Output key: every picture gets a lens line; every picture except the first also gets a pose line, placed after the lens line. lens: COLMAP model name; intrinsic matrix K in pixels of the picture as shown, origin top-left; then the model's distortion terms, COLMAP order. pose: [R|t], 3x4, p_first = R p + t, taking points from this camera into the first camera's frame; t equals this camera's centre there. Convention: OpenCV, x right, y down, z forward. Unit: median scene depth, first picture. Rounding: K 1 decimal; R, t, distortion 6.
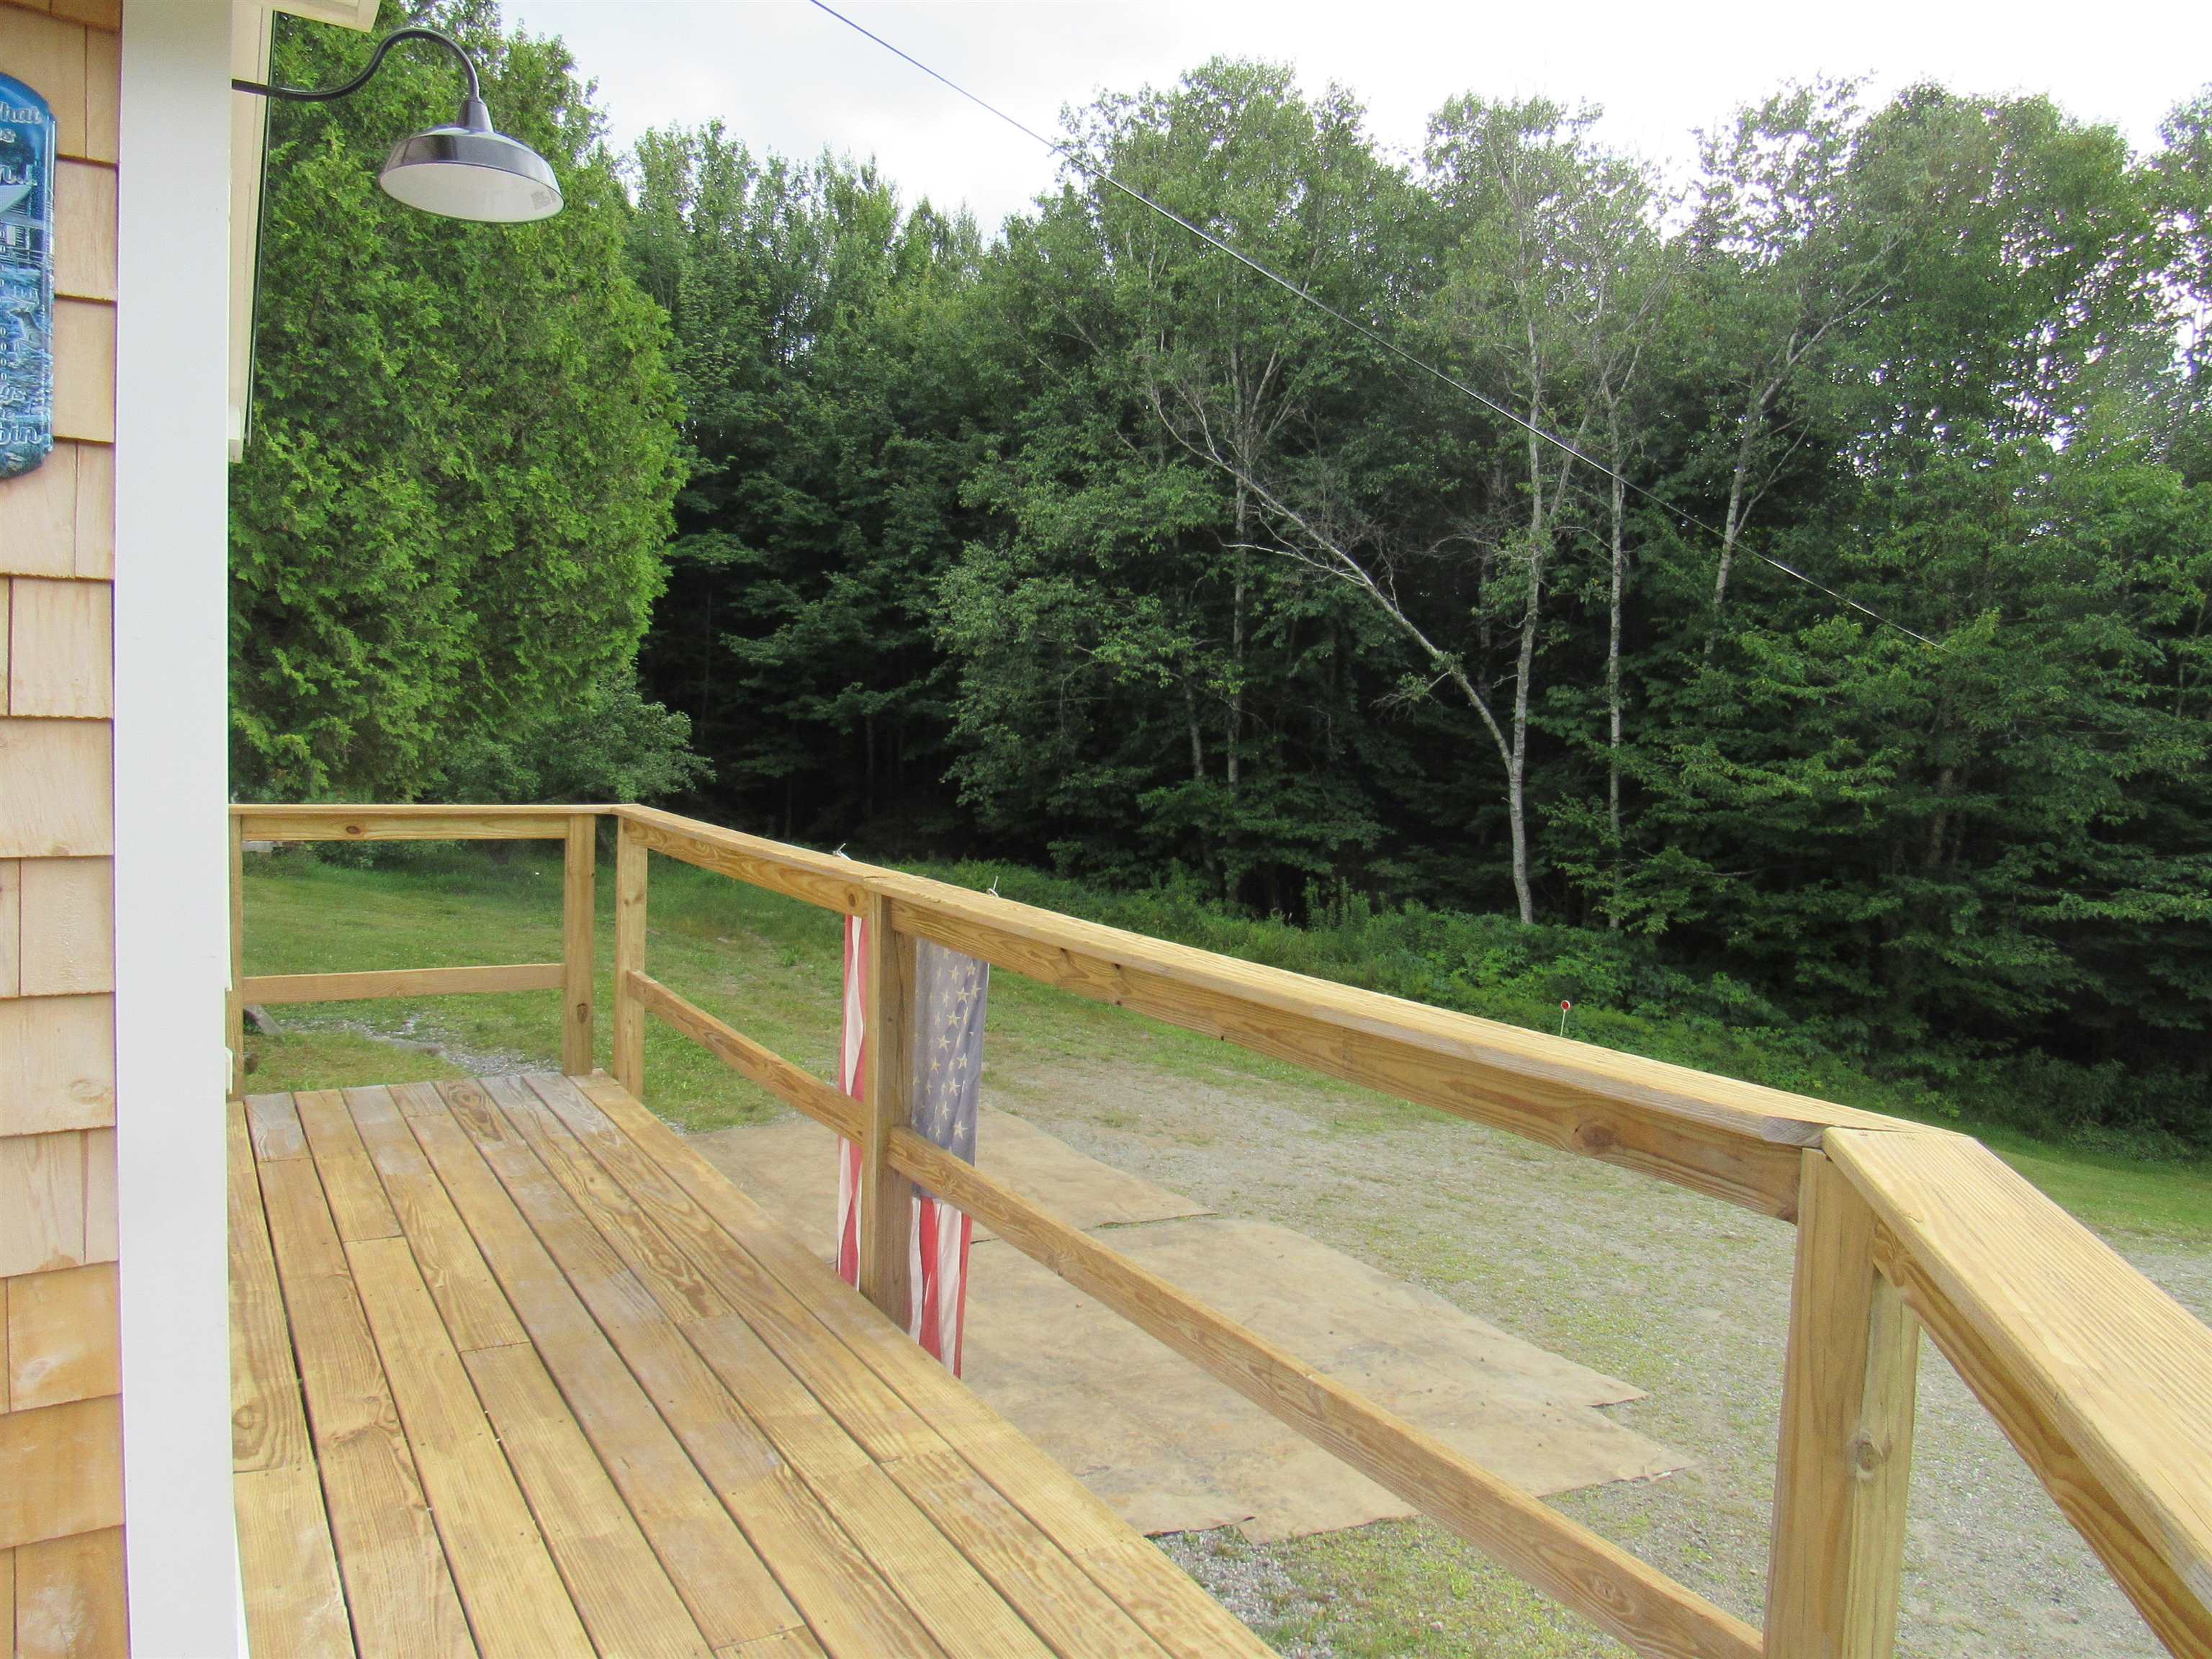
lens RADIAL K [[1581.5, 0, 1104.2], [0, 1581.5, 825.6], [0, 0, 1]] dist [-0.031990, 0.001599]
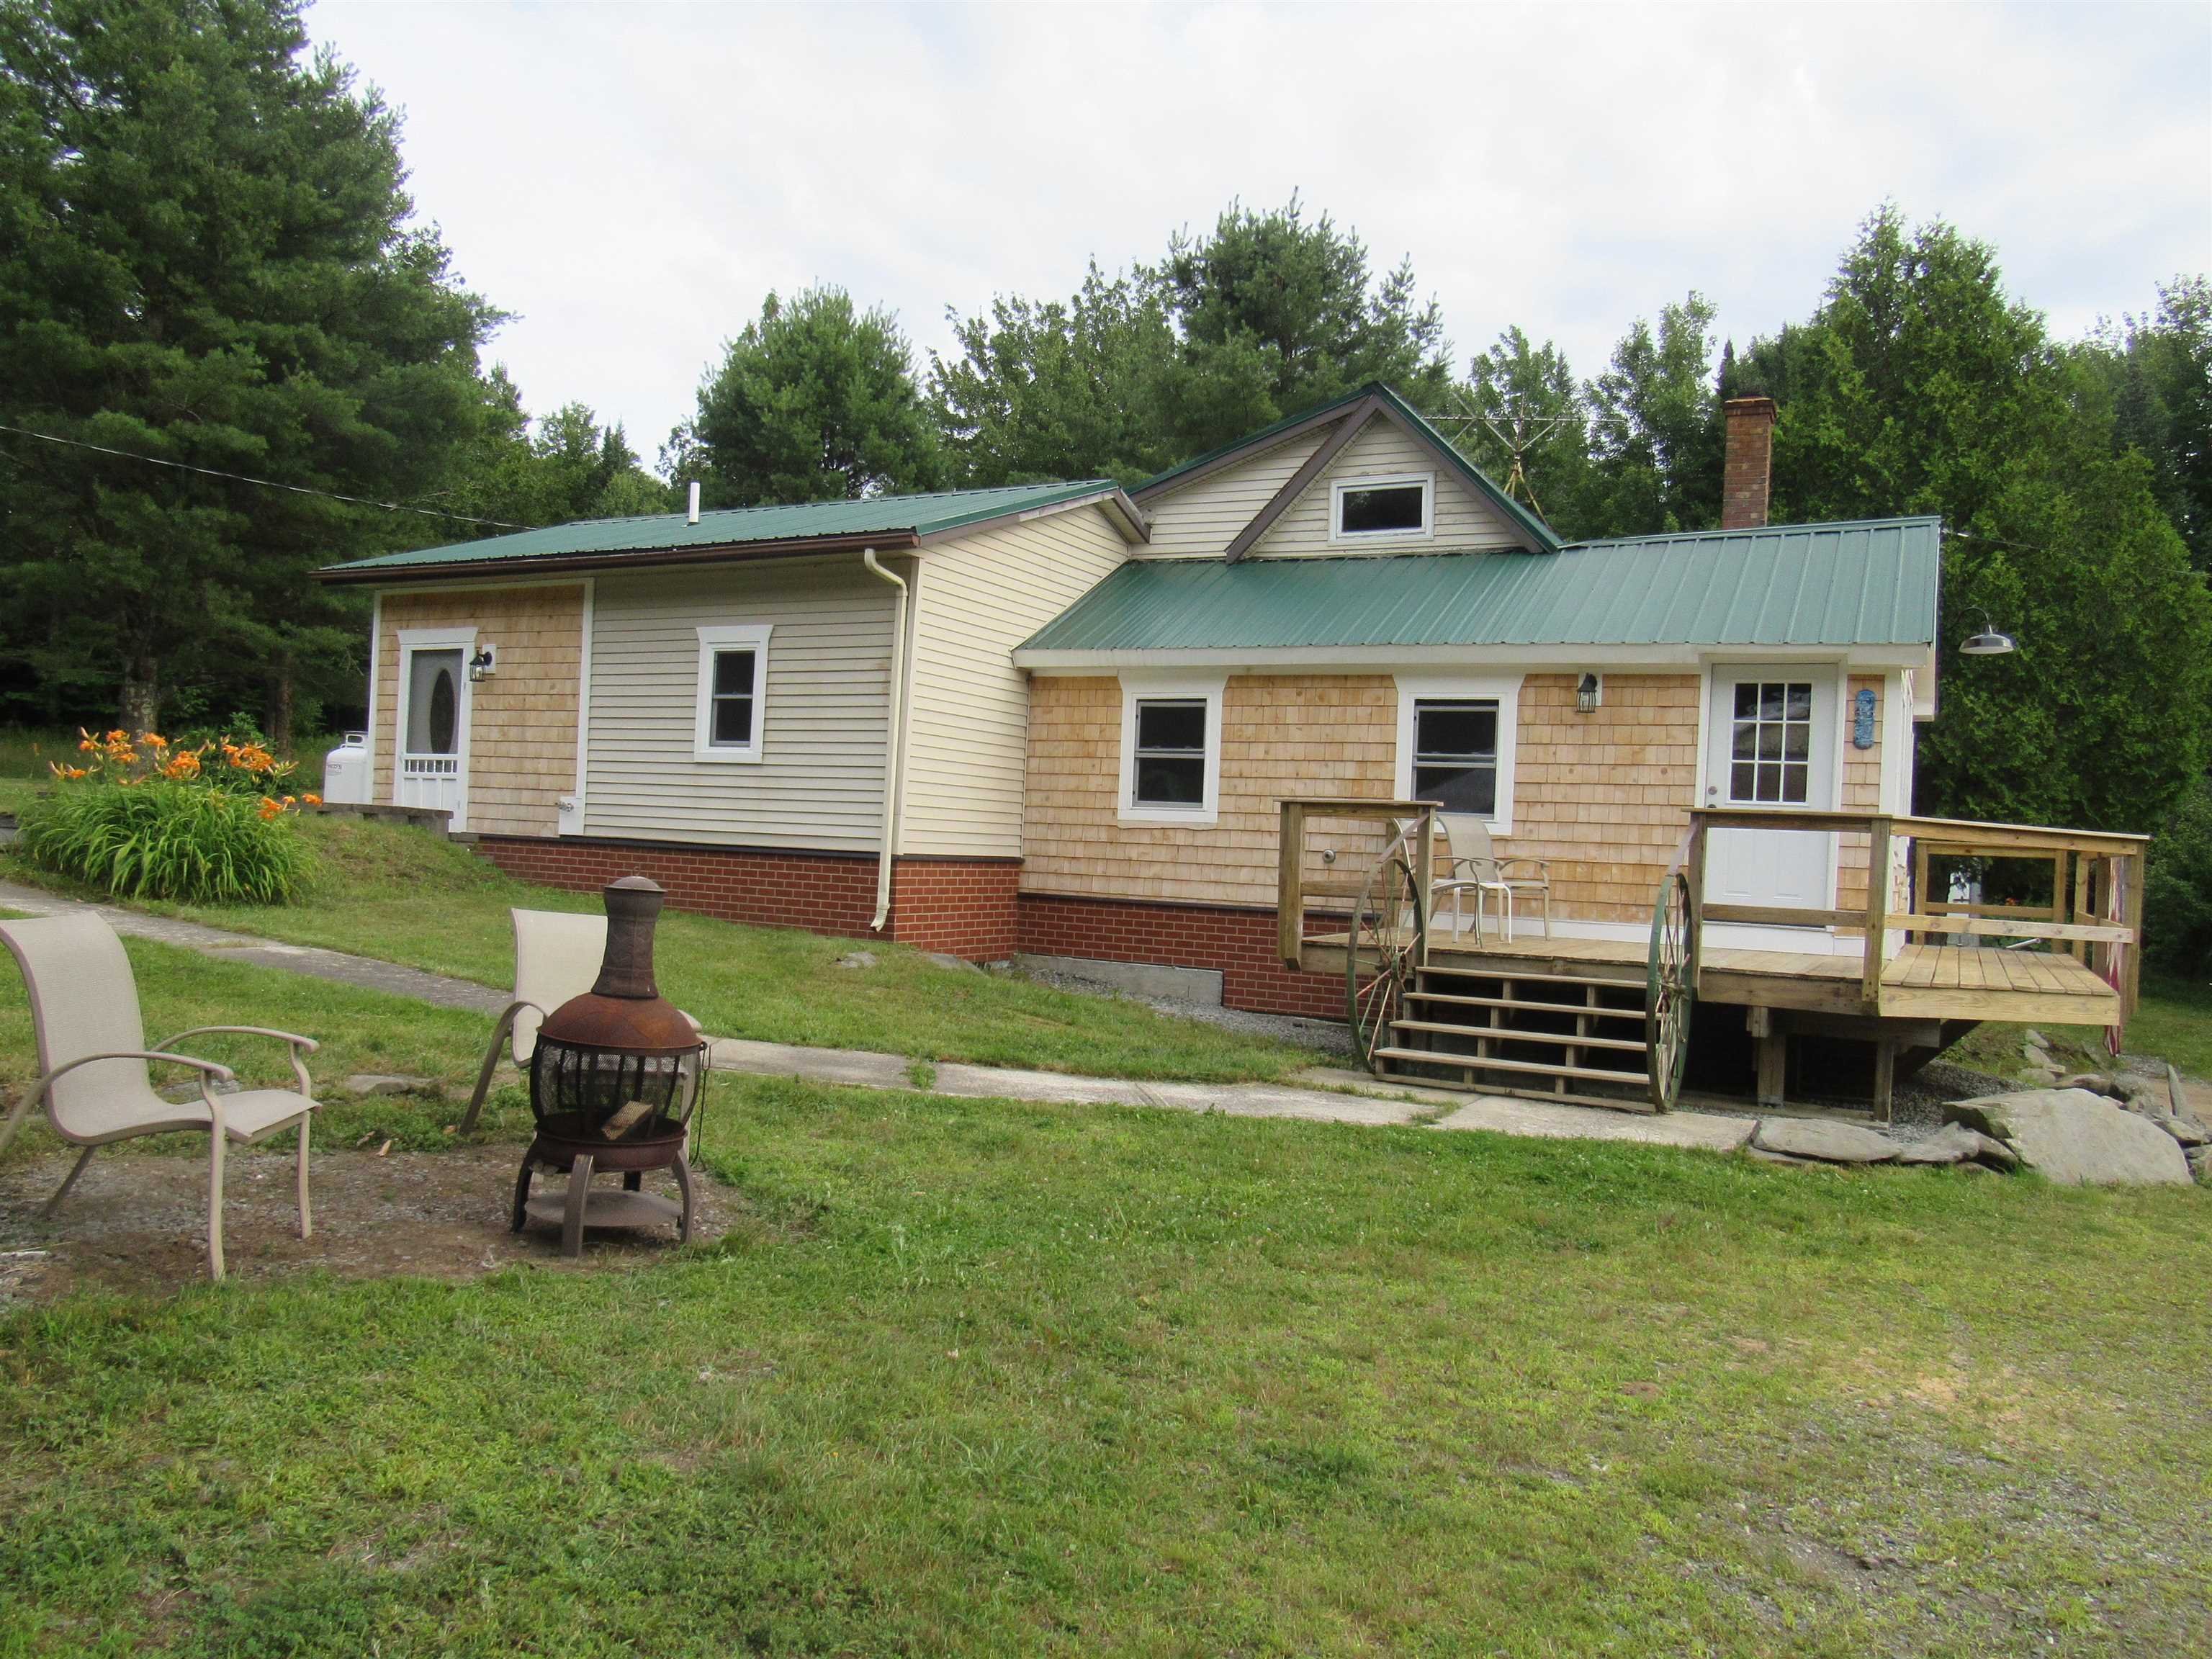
lens RADIAL K [[1581.5, 0, 1104.2], [0, 1581.5, 834.2], [0, 0, 1]] dist [-0.031990, 0.001599]
pose [[0.509237, -0.013429, -0.860521, 0.652700], [-0.082093, 0.994561, -0.064102, 0.159783], [0.856702, 0.103286, 0.505365, -0.990132]]
